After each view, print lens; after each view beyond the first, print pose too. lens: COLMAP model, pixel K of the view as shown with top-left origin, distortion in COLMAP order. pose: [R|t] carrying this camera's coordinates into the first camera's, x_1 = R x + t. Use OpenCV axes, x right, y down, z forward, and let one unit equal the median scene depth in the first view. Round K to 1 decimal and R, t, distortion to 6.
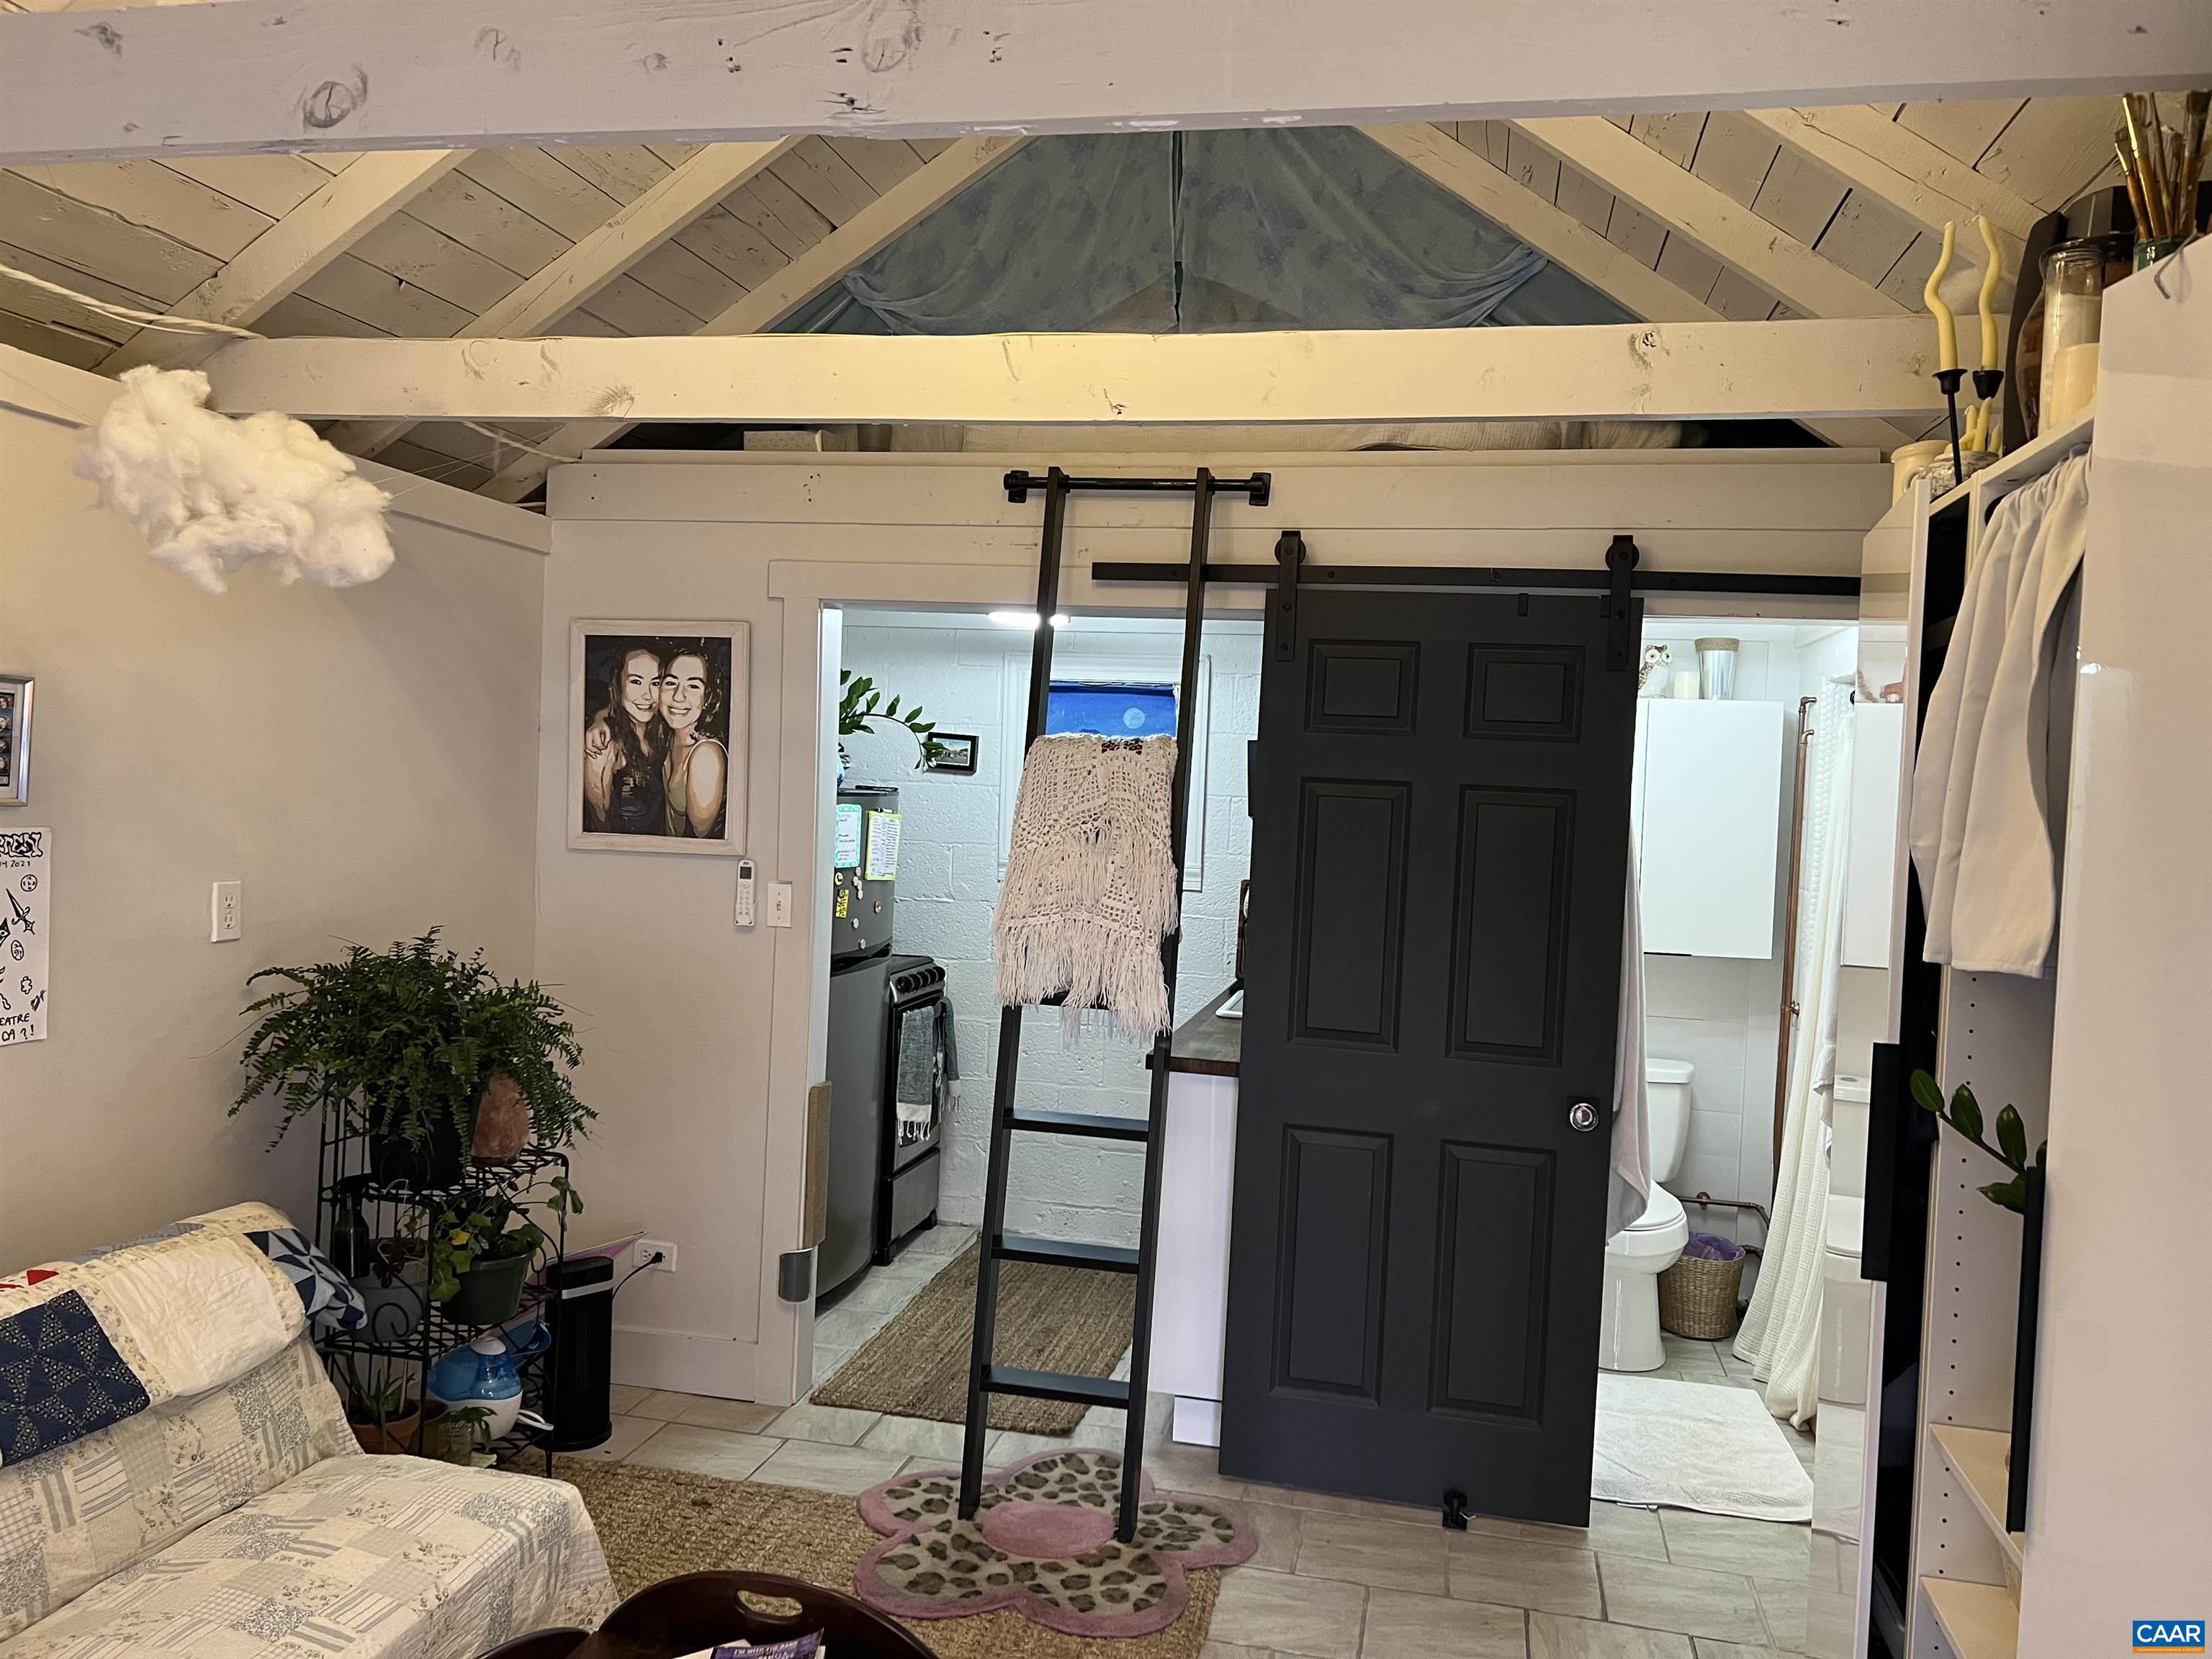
lens RADIAL K [[1687.0, 0, 1106.0], [0, 1687.0, 829.5], [0, 0, 1]] dist [0.030017, -0.000740]
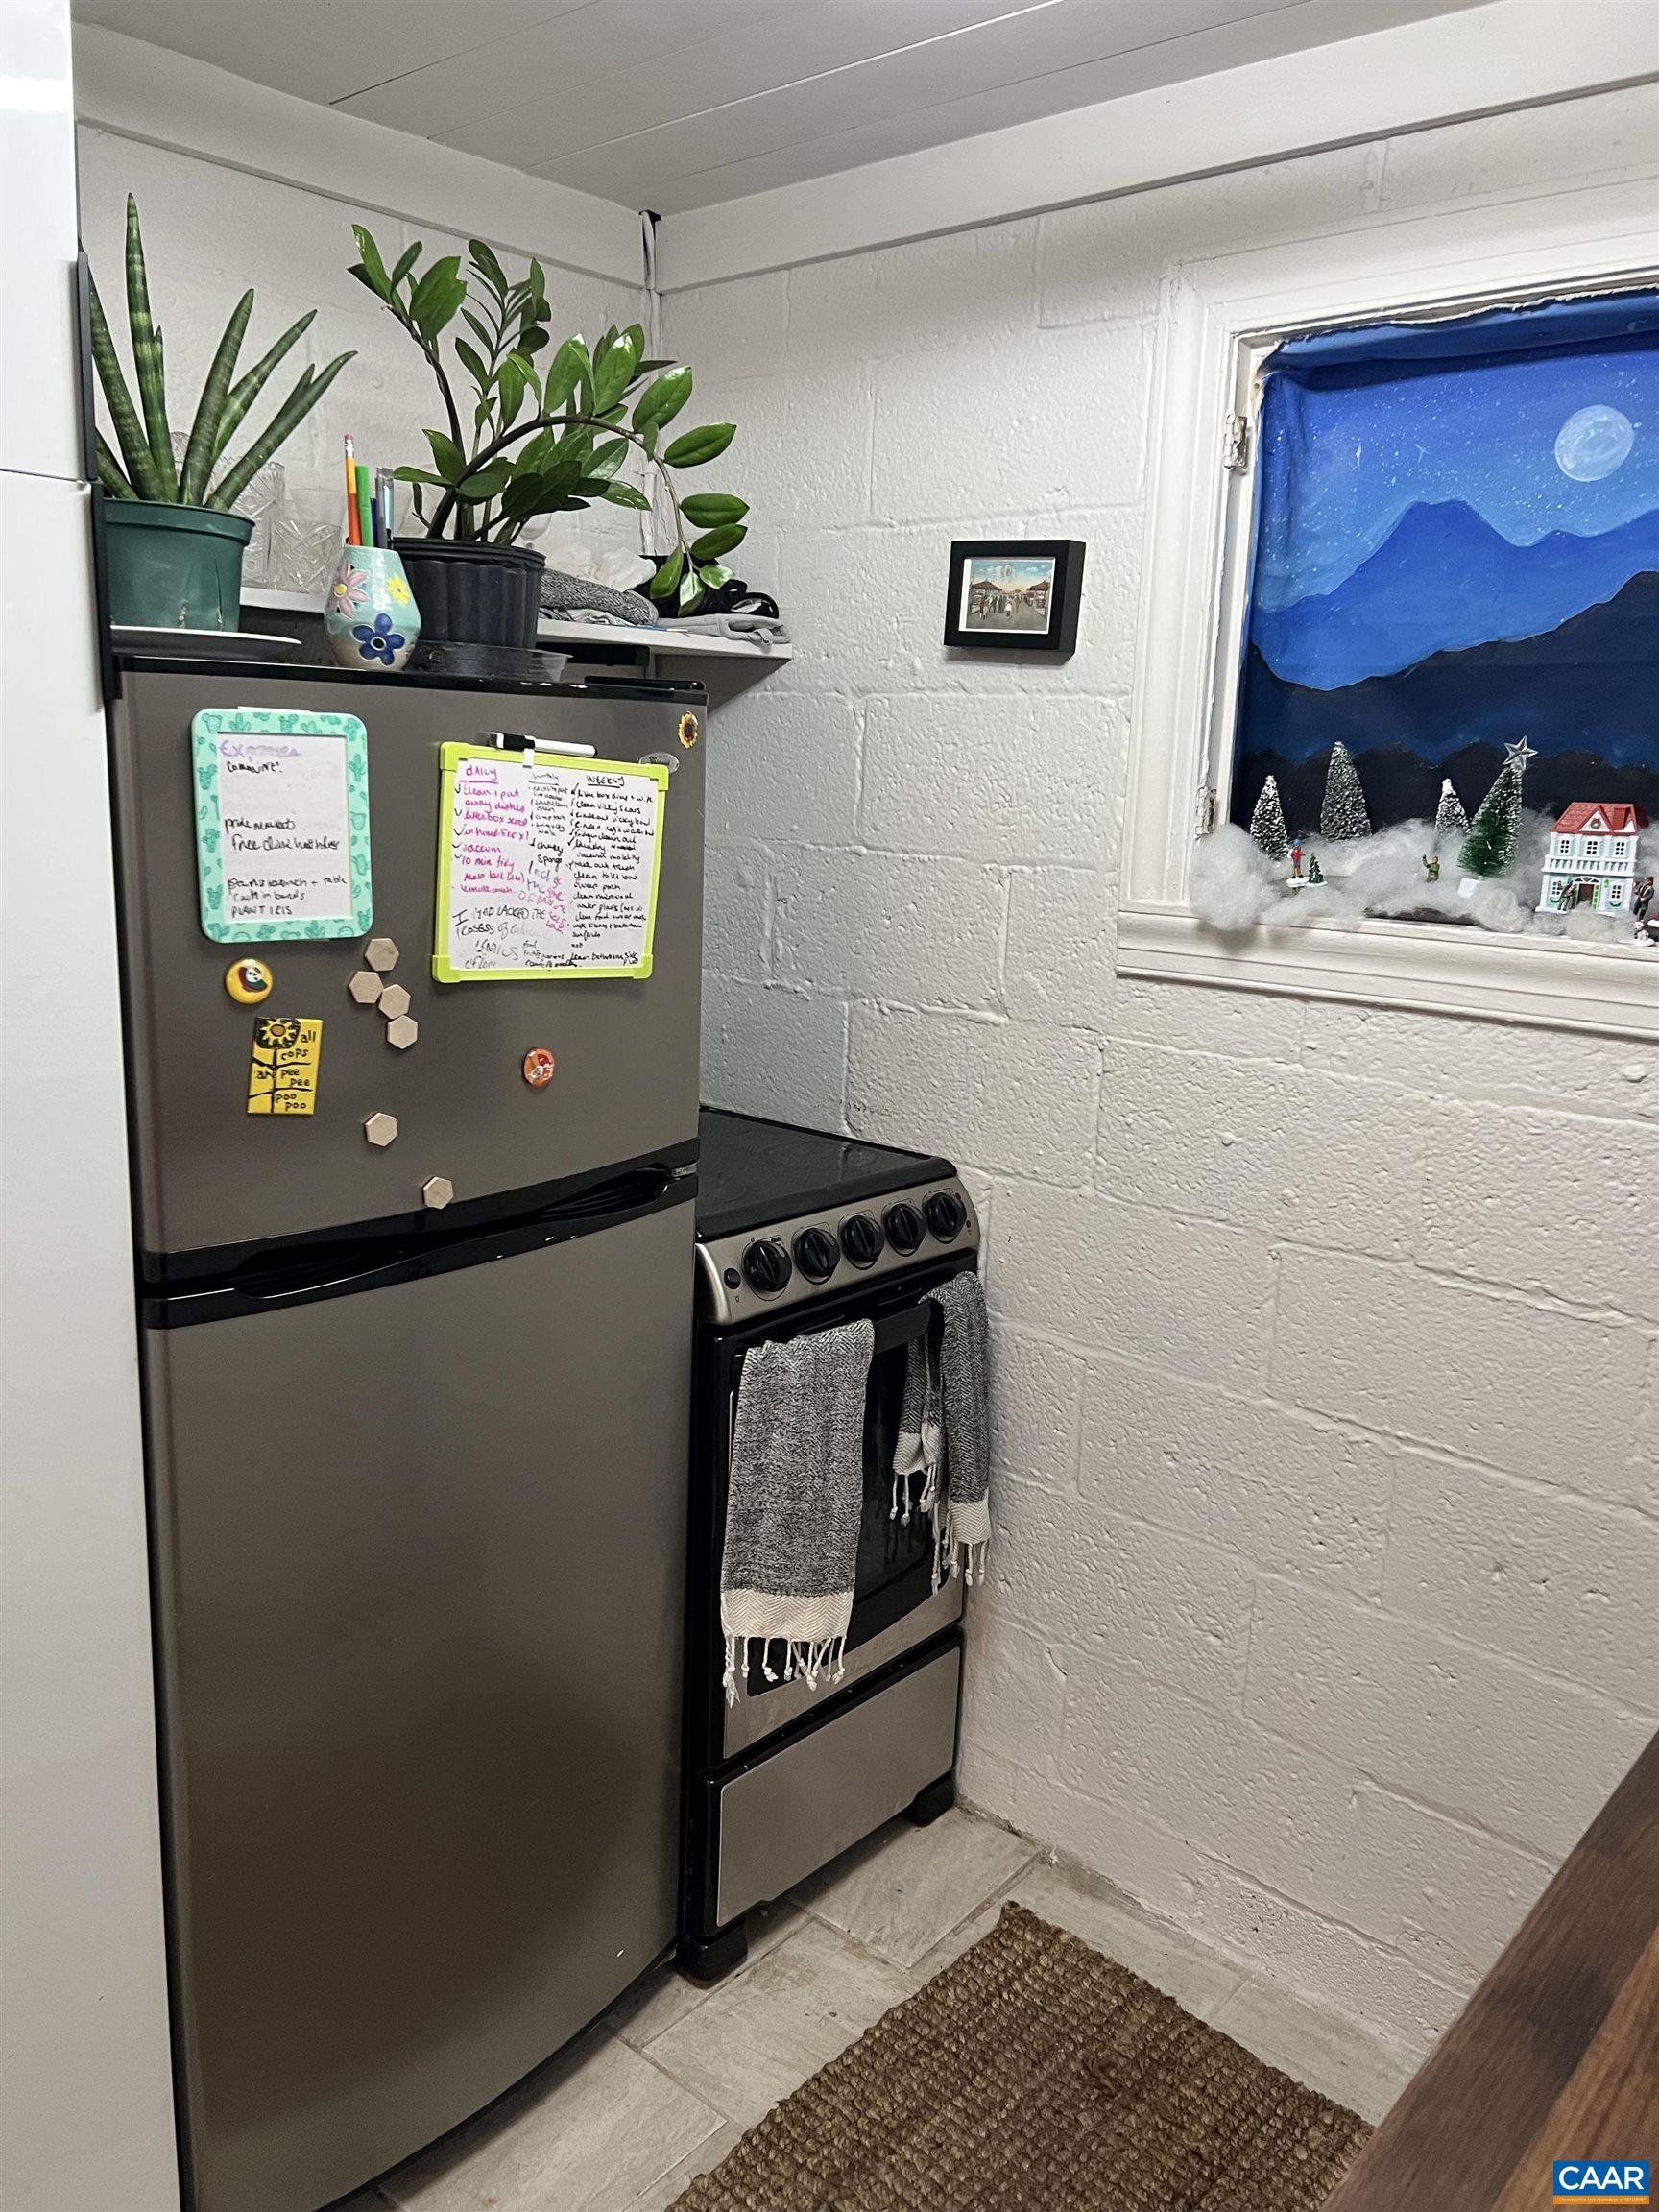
lens RADIAL K [[1687.0, 0, 829.5], [0, 1687.0, 1106.0], [0, 0, 1]] dist [0.030017, -0.000740]
pose [[0.876832, 0.095527, -0.471212, 0.054390], [-0.020201, 0.986518, 0.162403, 0.001804], [0.480373, -0.132881, 0.866940, 0.713271]]
